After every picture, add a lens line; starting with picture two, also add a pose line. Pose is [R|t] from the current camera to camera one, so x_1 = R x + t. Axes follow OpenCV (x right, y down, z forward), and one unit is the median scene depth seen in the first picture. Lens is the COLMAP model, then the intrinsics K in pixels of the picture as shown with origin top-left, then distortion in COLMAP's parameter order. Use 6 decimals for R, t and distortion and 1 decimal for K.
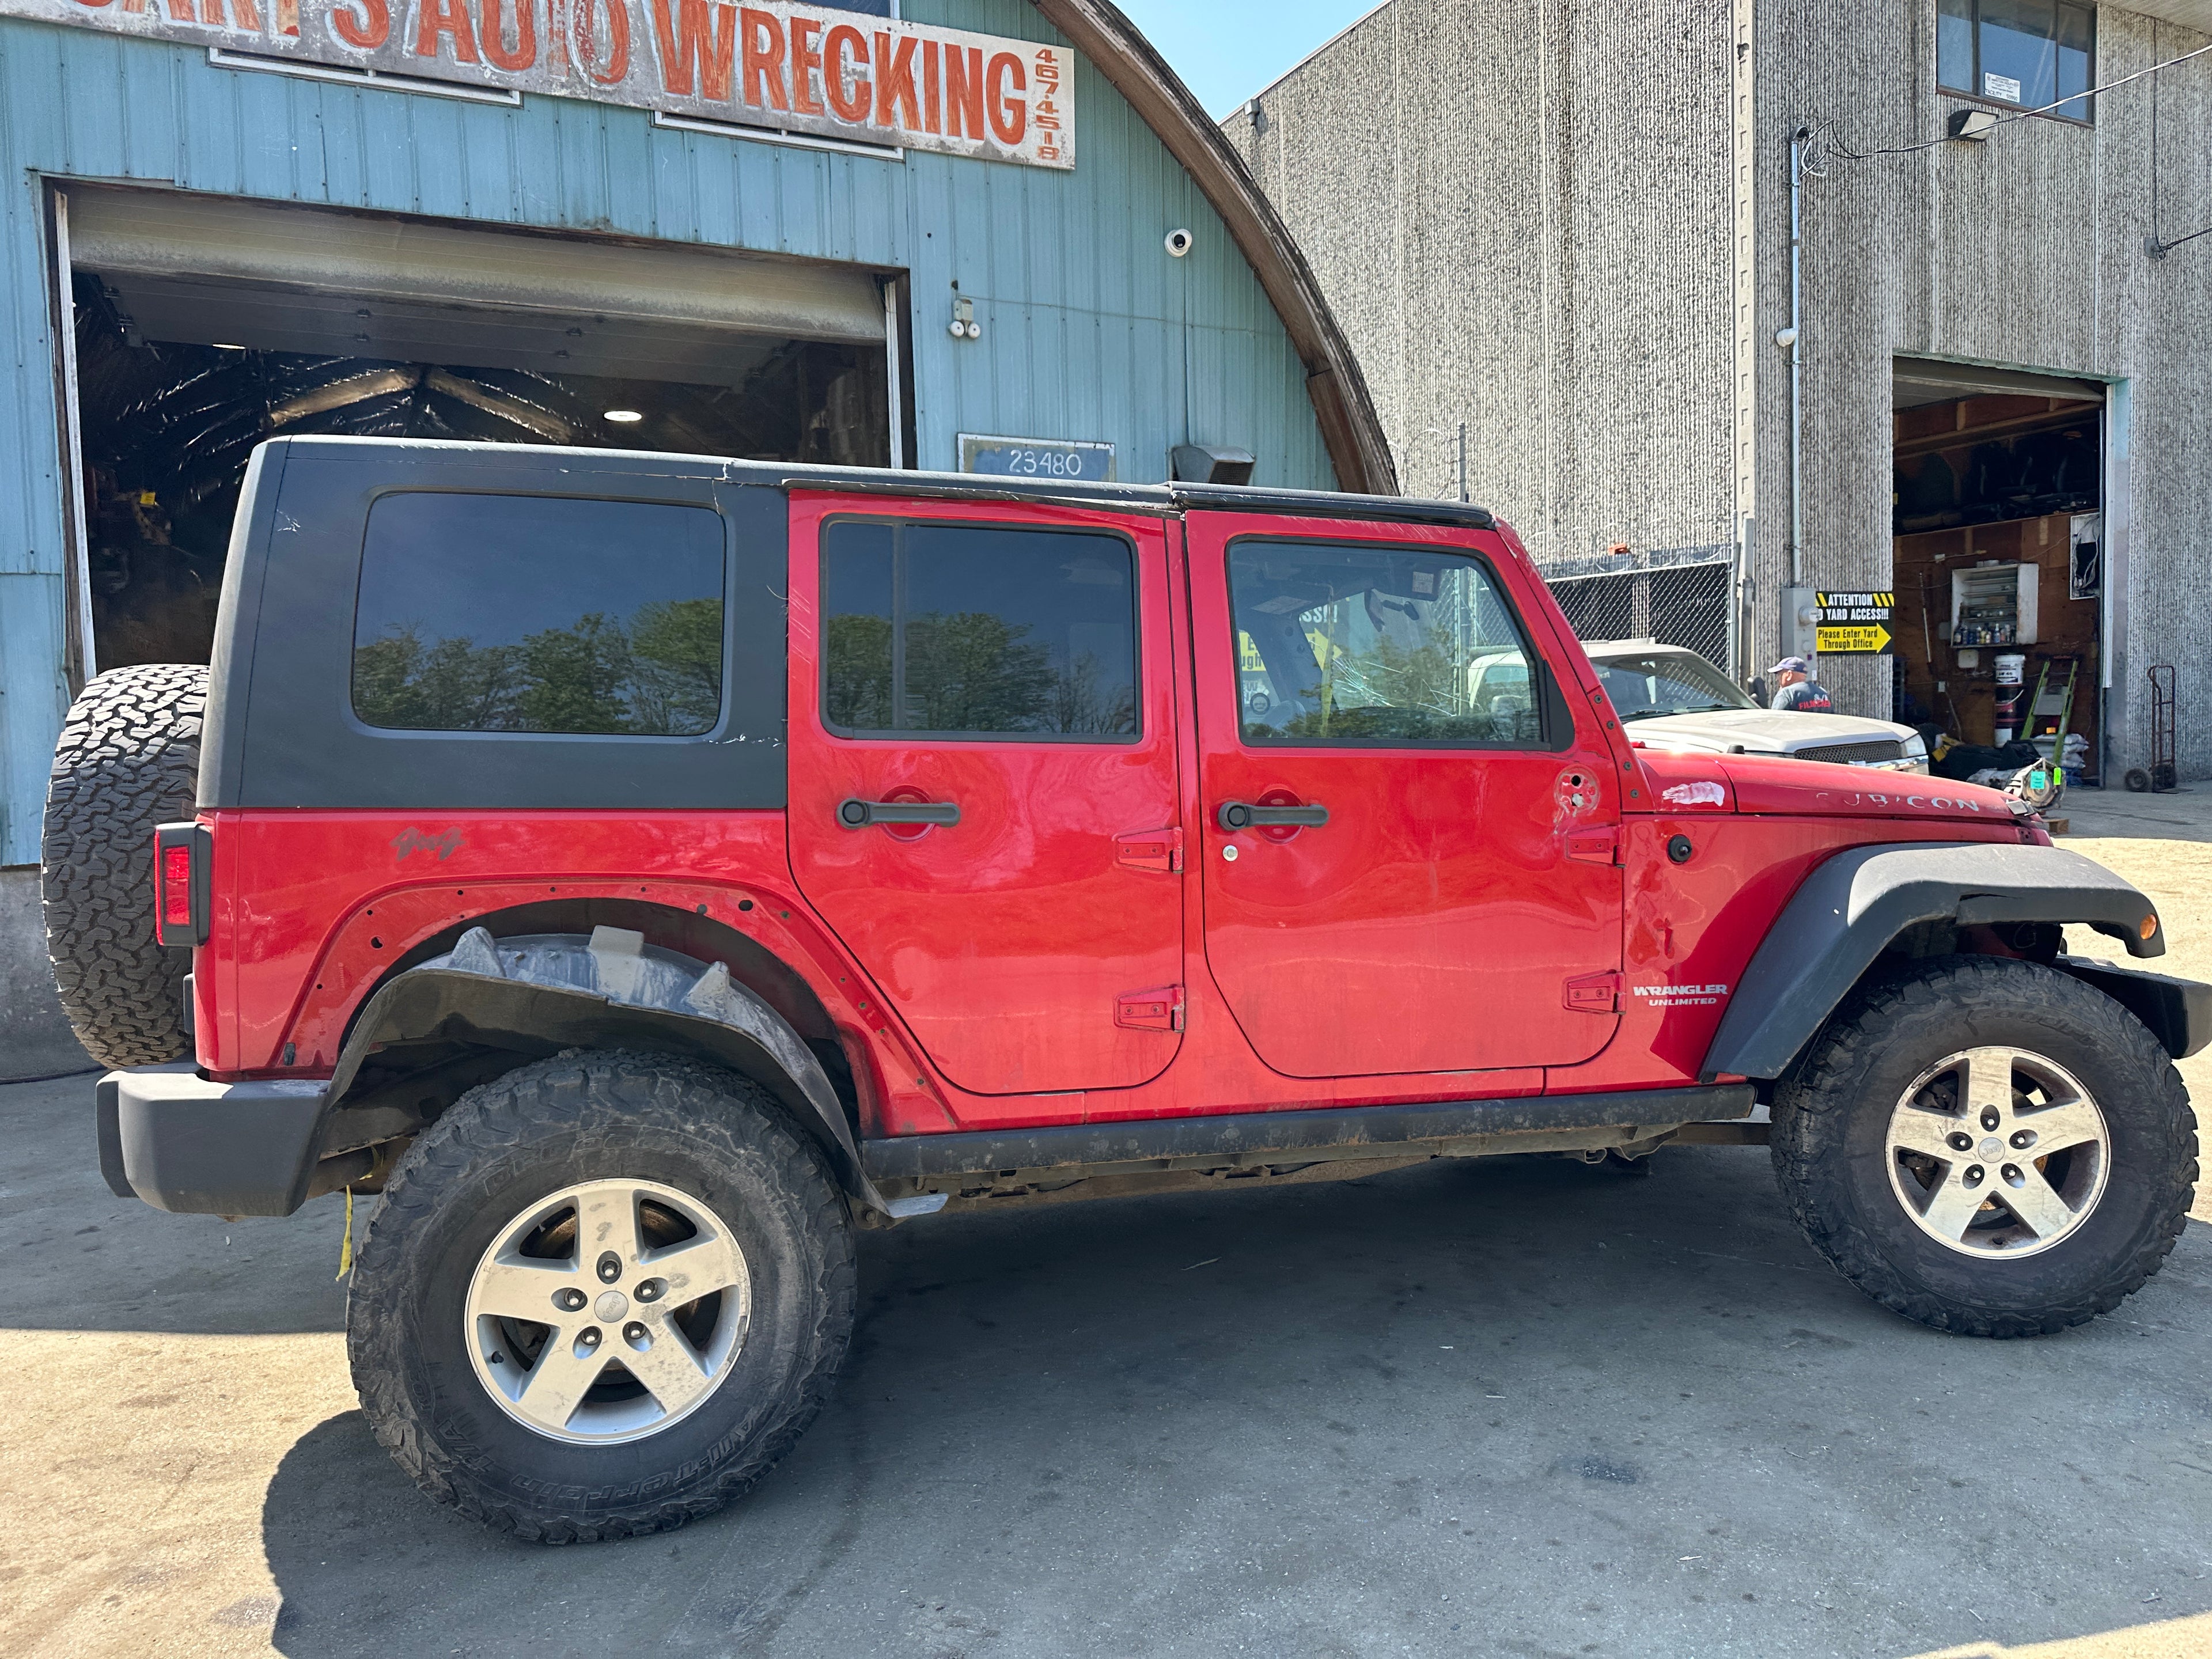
lens RADIAL K [[1568.4, 0, 1119.1], [0, 1568.4, 824.8], [0, 0, 1]] dist [0.027366, -0.034888]
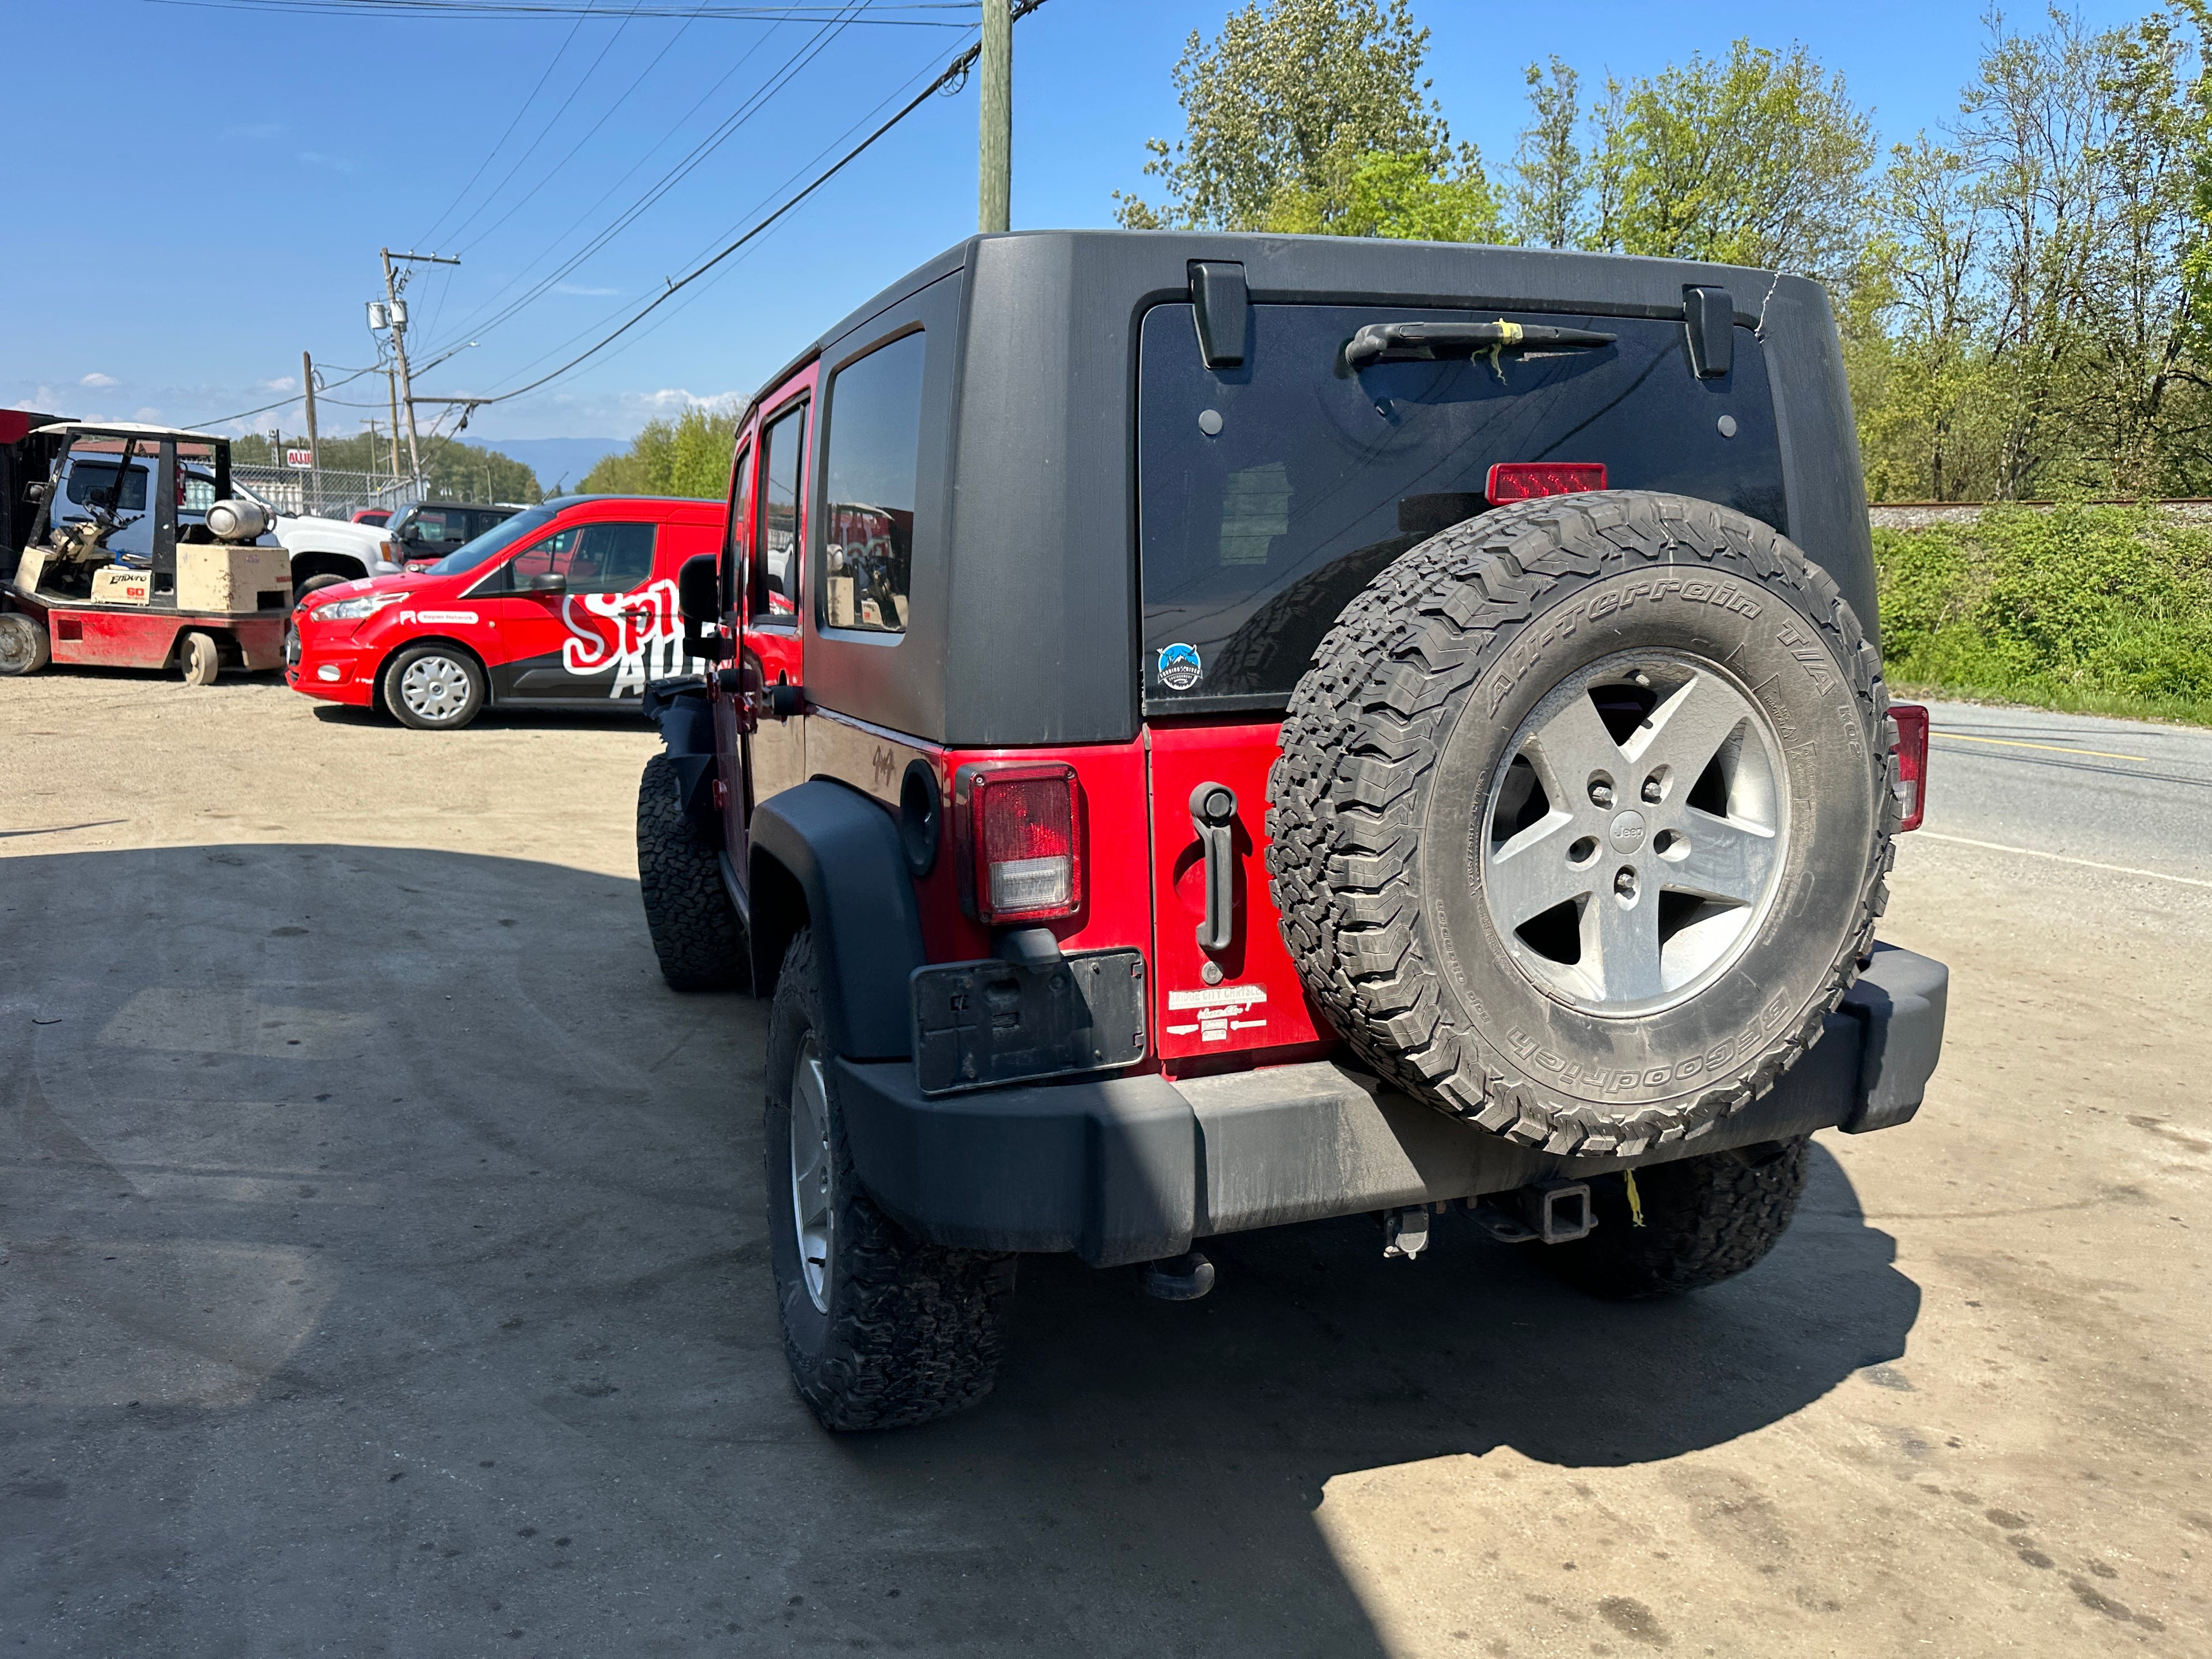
lens RADIAL K [[1568.4, 0, 1115.3], [0, 1568.4, 813.6], [0, 0, 1]] dist [0.027366, -0.034888]
pose [[-0.109462, -0.141762, 0.983830, -1.131845], [0.041958, 0.988237, 0.147065, -0.072262], [-0.993105, 0.057377, -0.102227, 1.196434]]
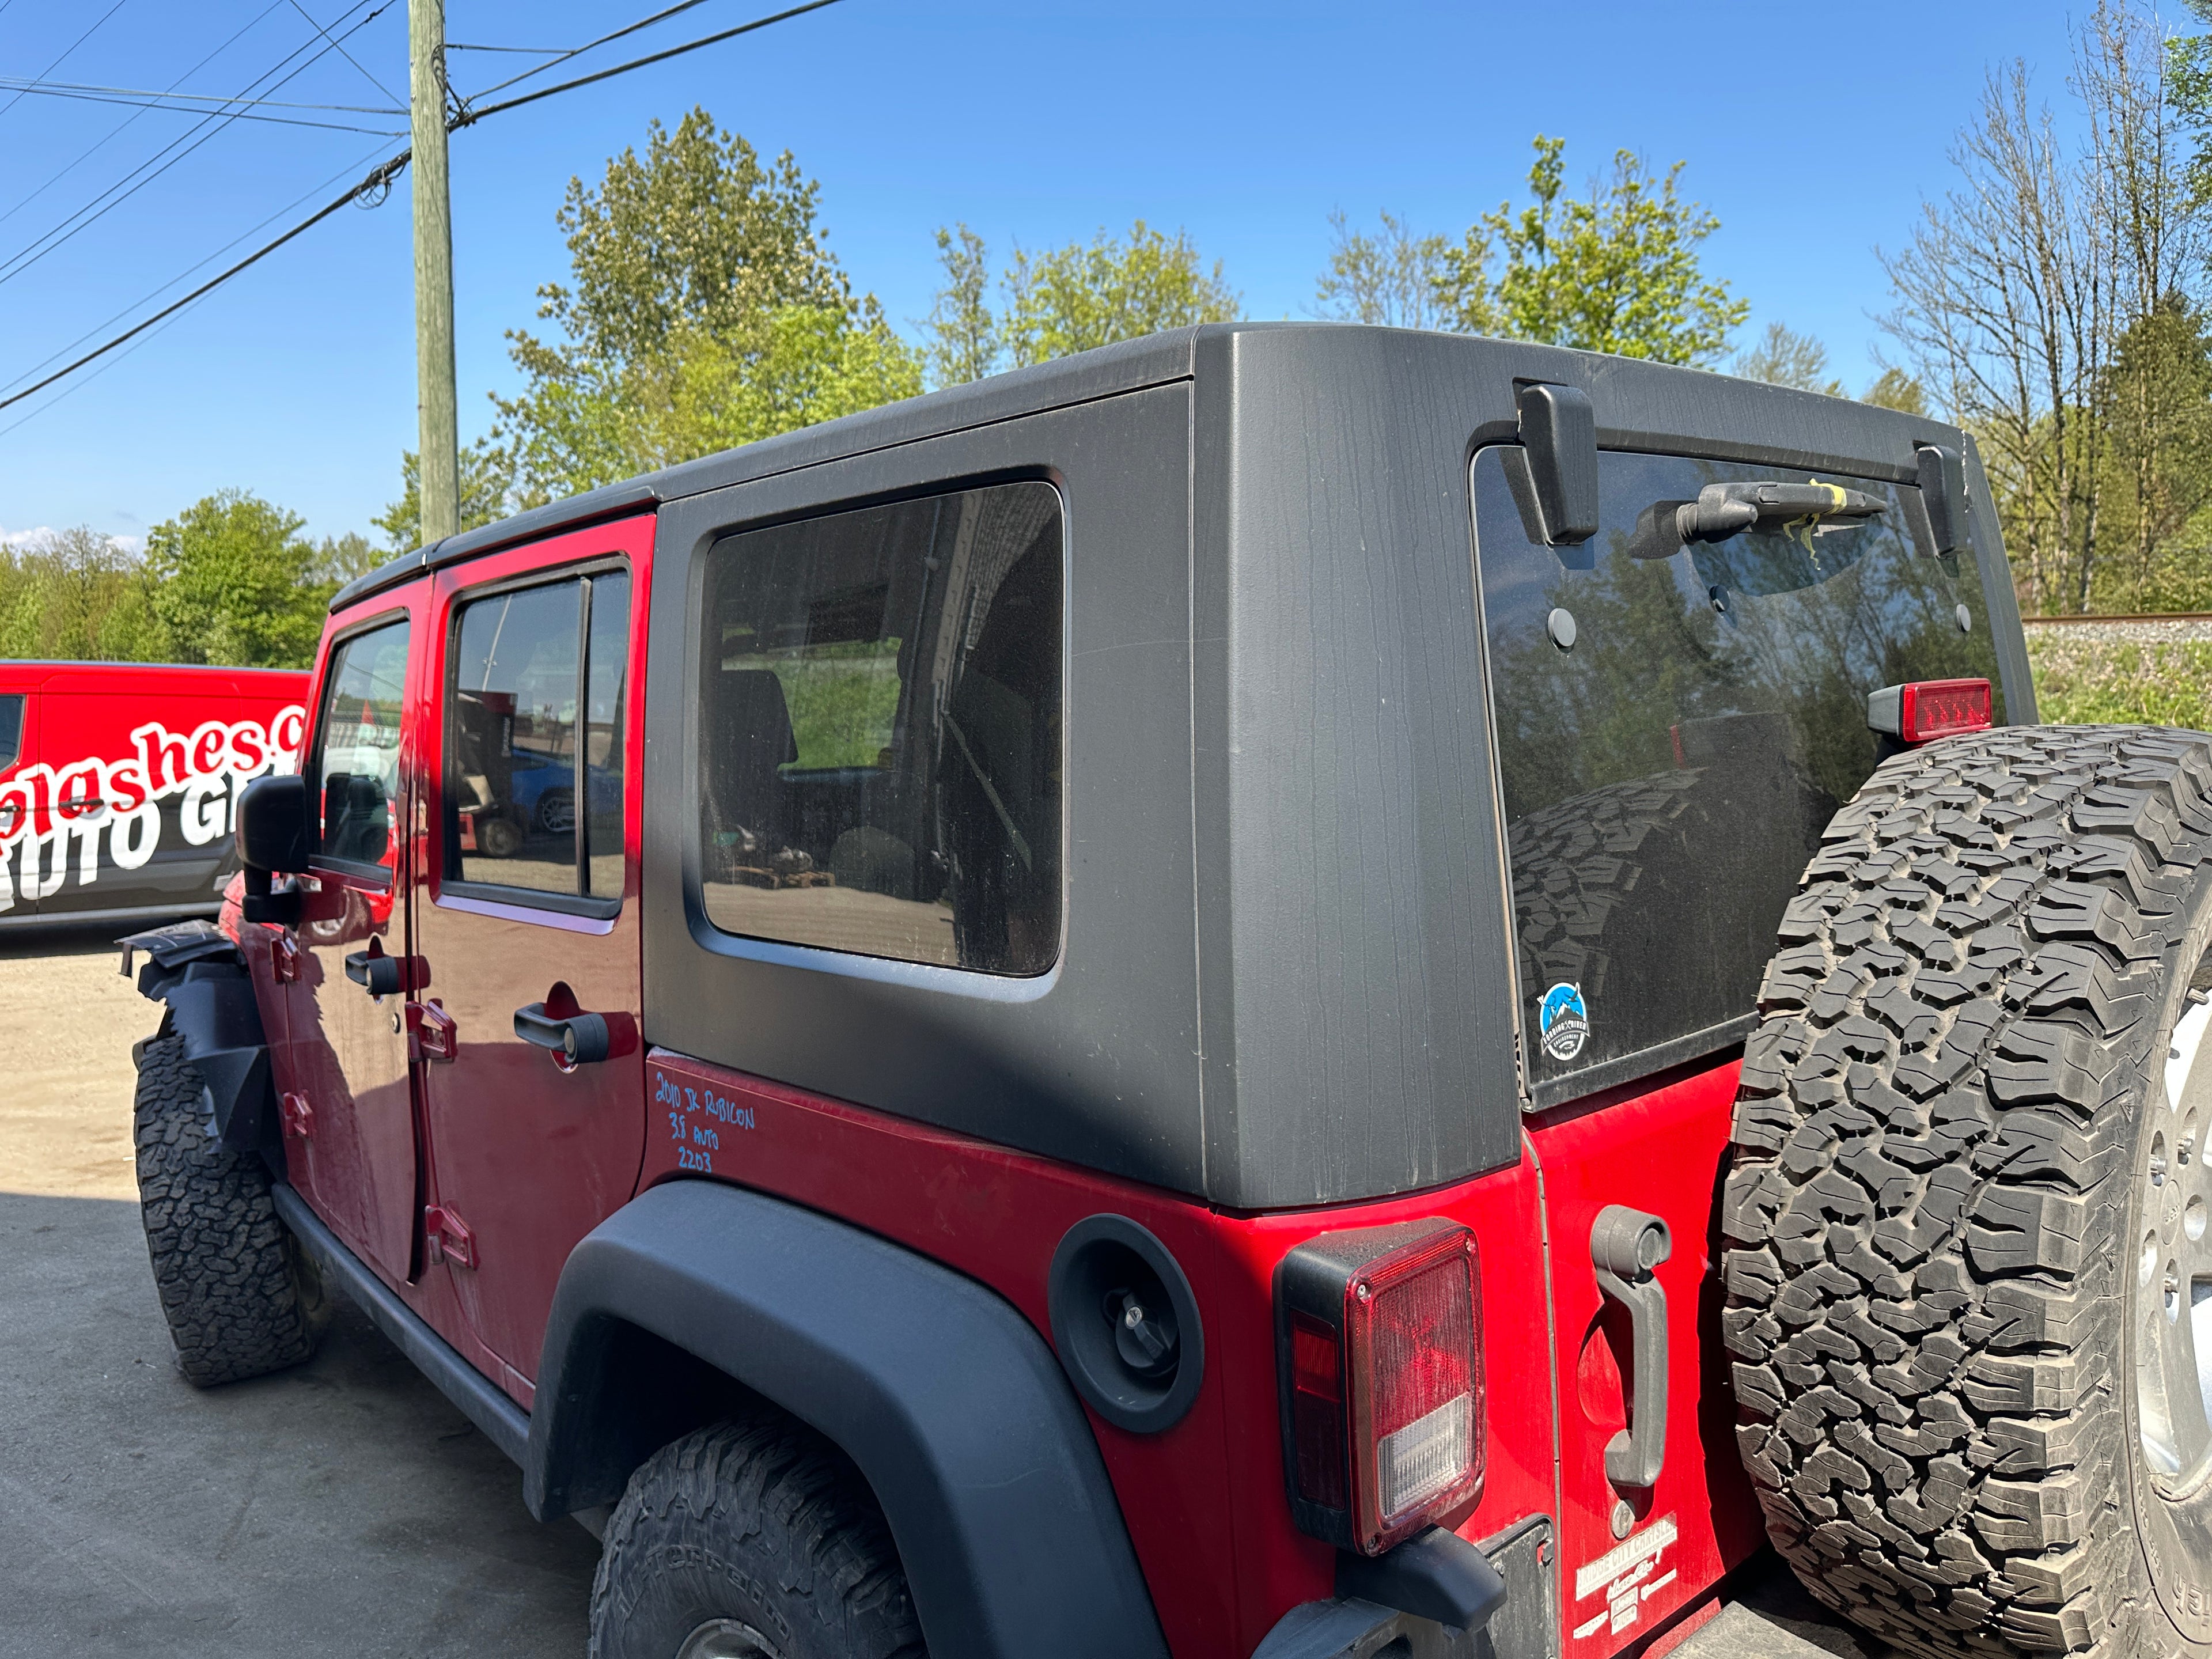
lens RADIAL K [[1568.4, 0, 1090.9], [0, 1568.4, 806.7], [0, 0, 1]] dist [0.027366, -0.034888]
pose [[-0.441148, -0.039106, 0.896582, -0.817401], [0.069415, 0.994570, 0.077534, -0.124415], [-0.894746, 0.096441, -0.436038, 1.358239]]
